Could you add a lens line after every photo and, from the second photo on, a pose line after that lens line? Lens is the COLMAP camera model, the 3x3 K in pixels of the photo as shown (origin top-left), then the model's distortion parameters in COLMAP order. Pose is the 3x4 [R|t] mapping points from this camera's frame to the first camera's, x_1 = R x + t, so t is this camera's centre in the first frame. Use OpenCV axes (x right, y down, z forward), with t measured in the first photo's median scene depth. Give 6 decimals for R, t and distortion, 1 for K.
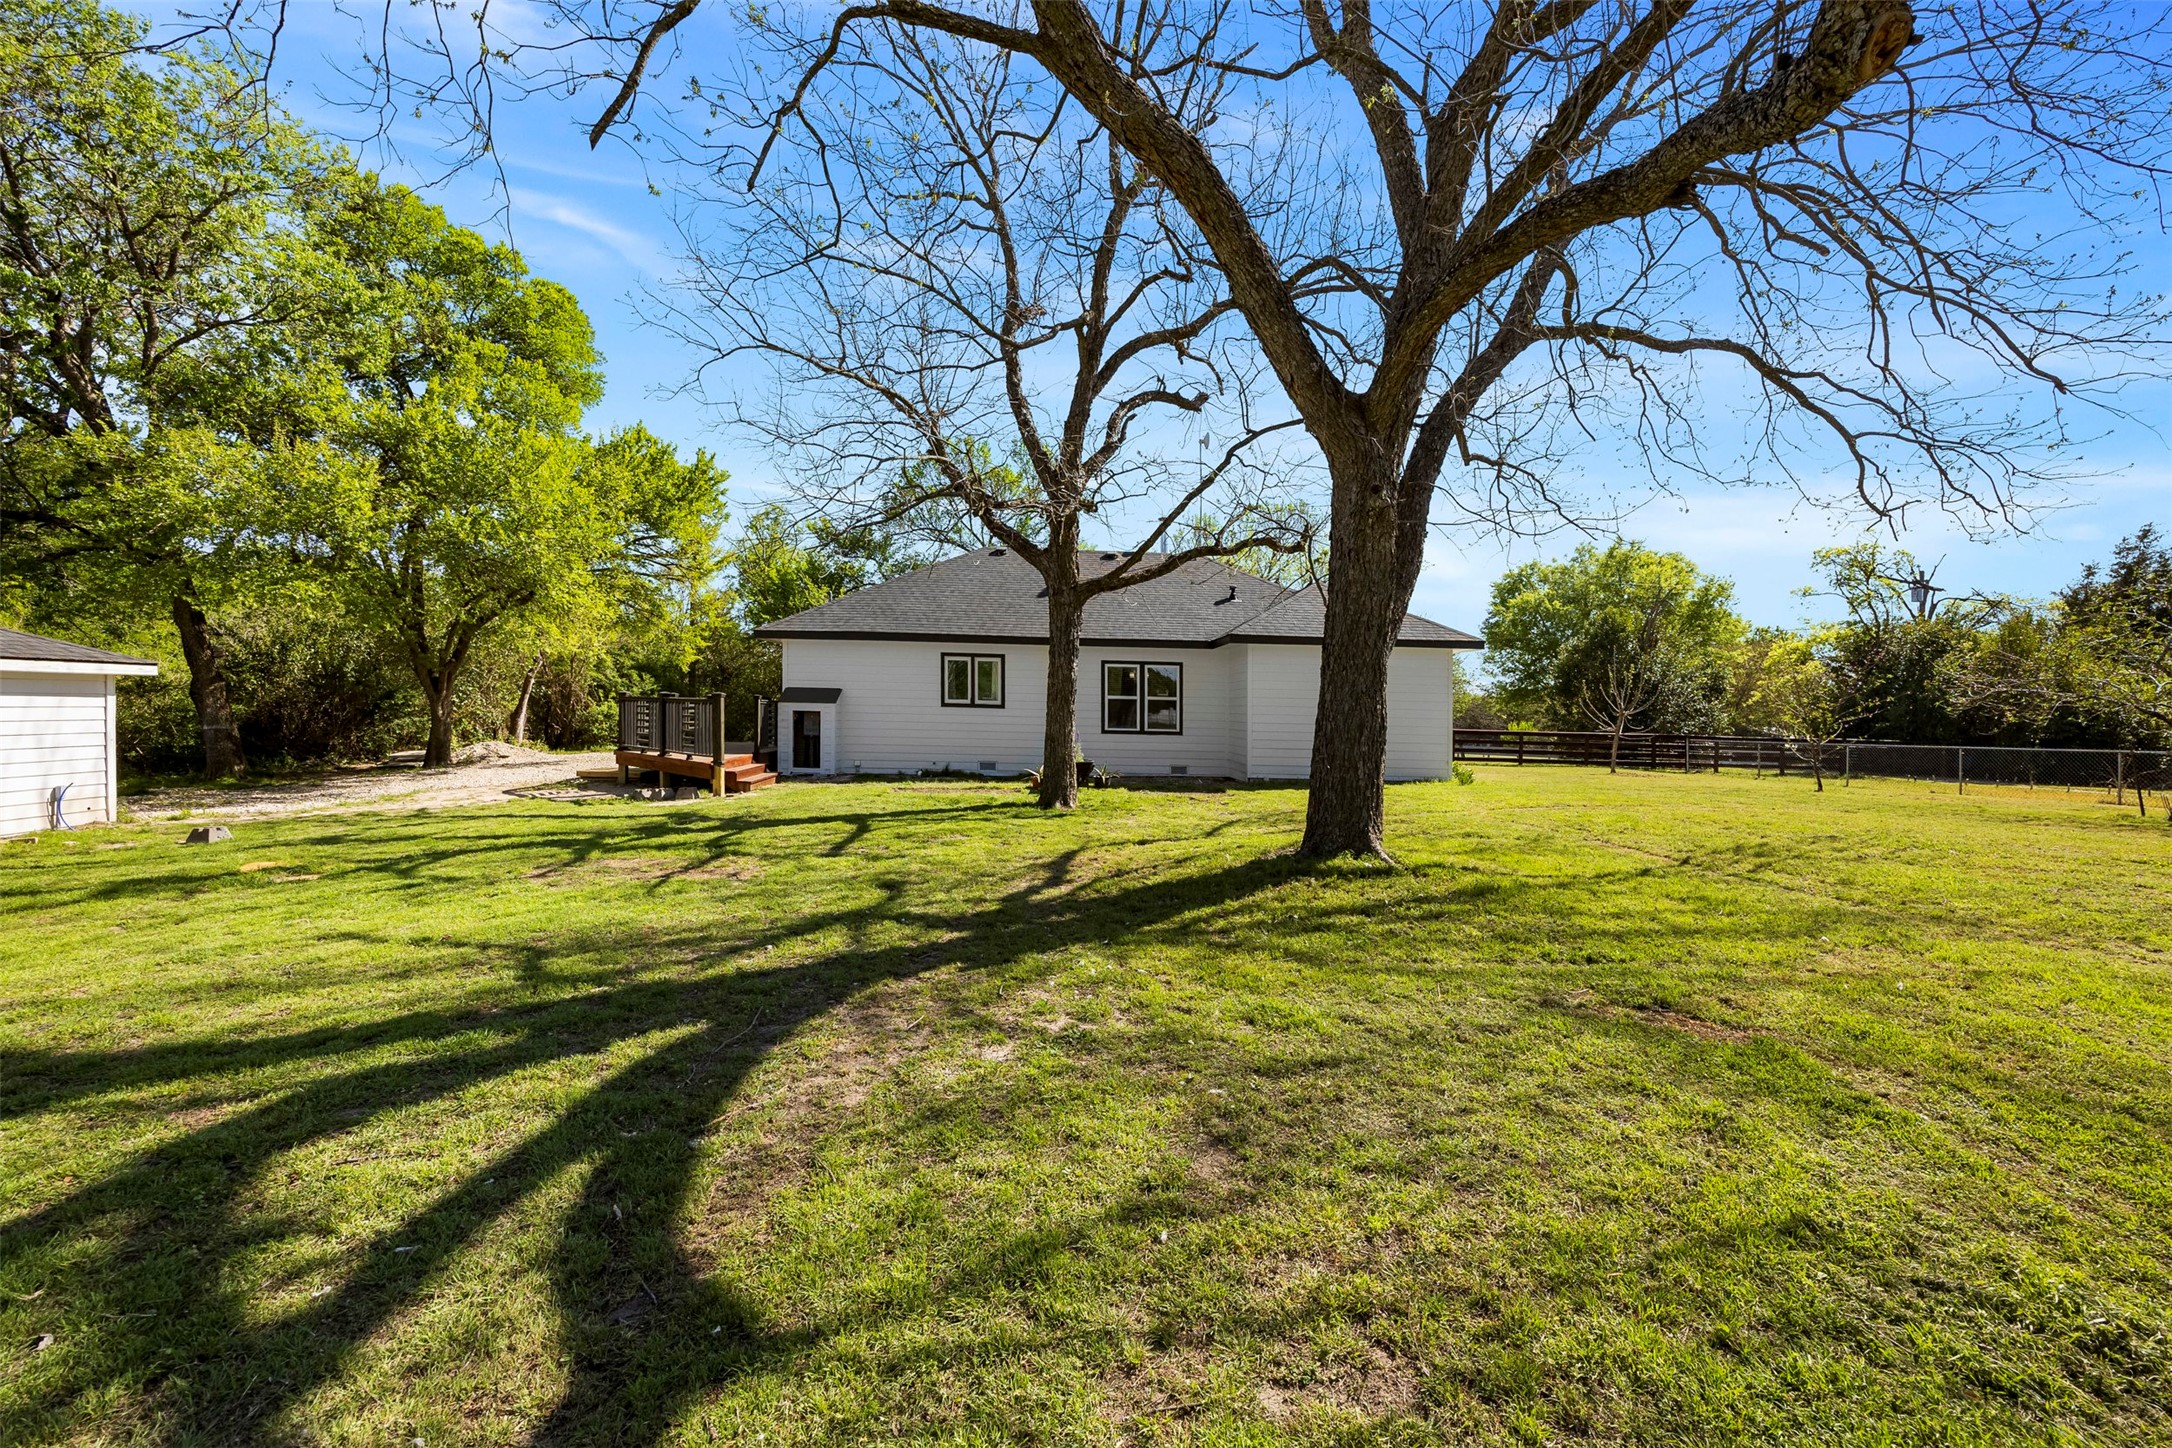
lens RADIAL K [[853.6, 0, 1086.0], [0, 853.6, 724.0], [0, 0, 1]] dist [-0.000273, -0.000058]
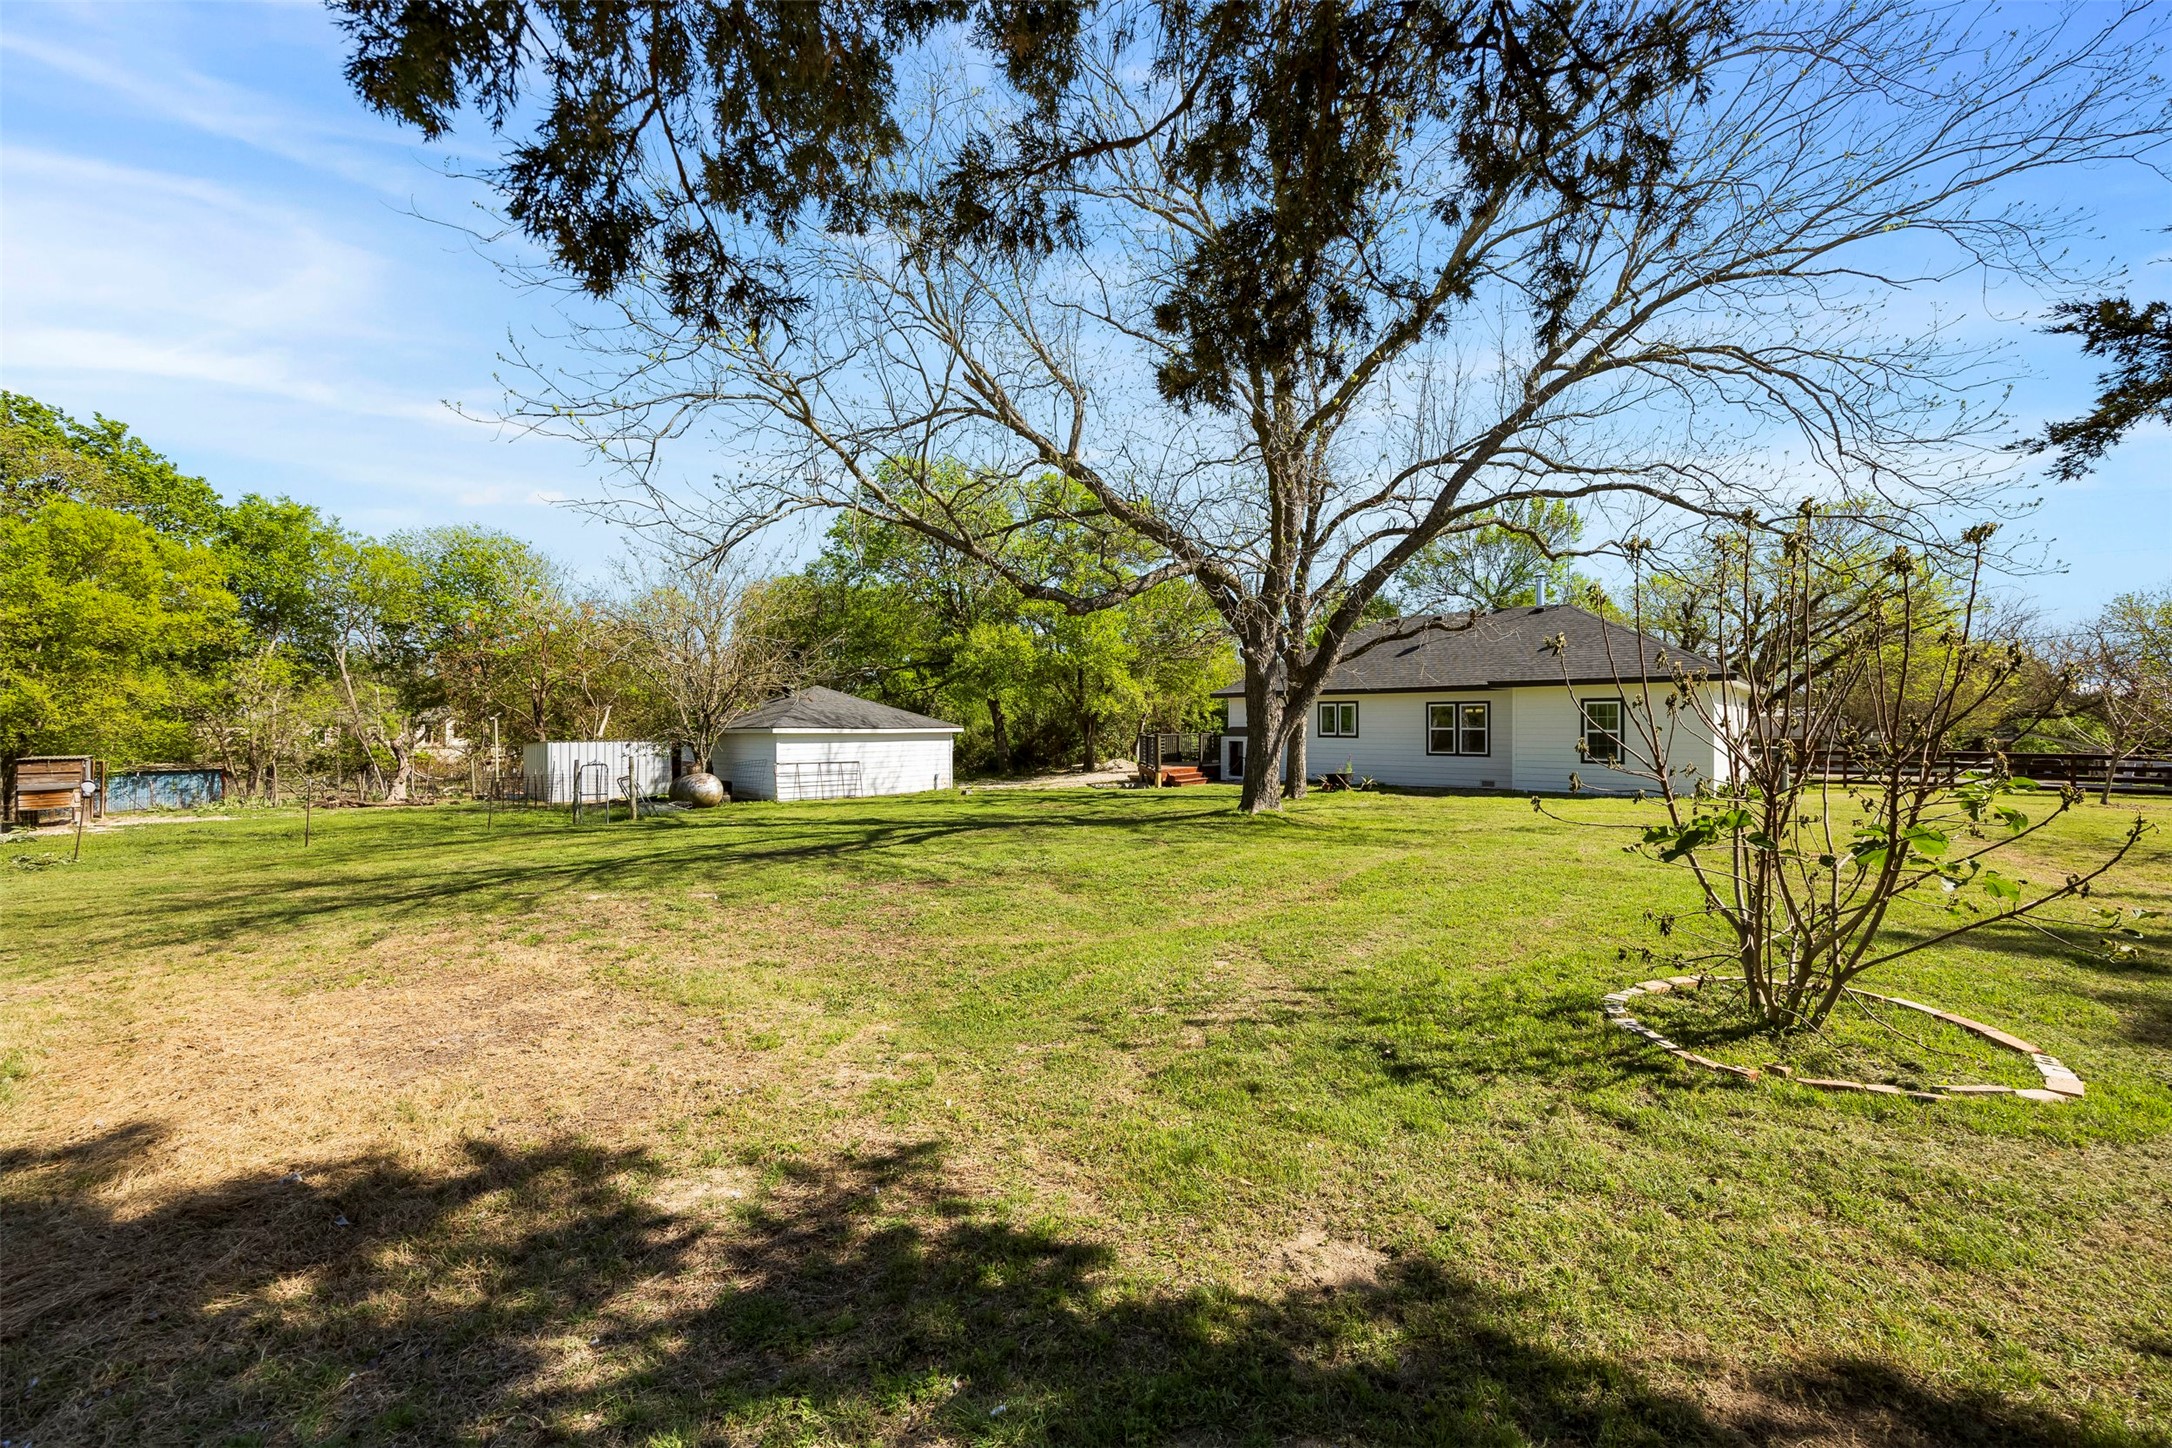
lens RADIAL K [[853.6, 0, 1086.0], [0, 853.6, 724.0], [0, 0, 1]] dist [-0.000273, -0.000058]
pose [[0.712255, -0.023828, -0.701516, 0.778817], [0.005363, 0.999579, -0.028507, -0.005025], [0.701900, 0.016542, 0.712083, -0.458869]]
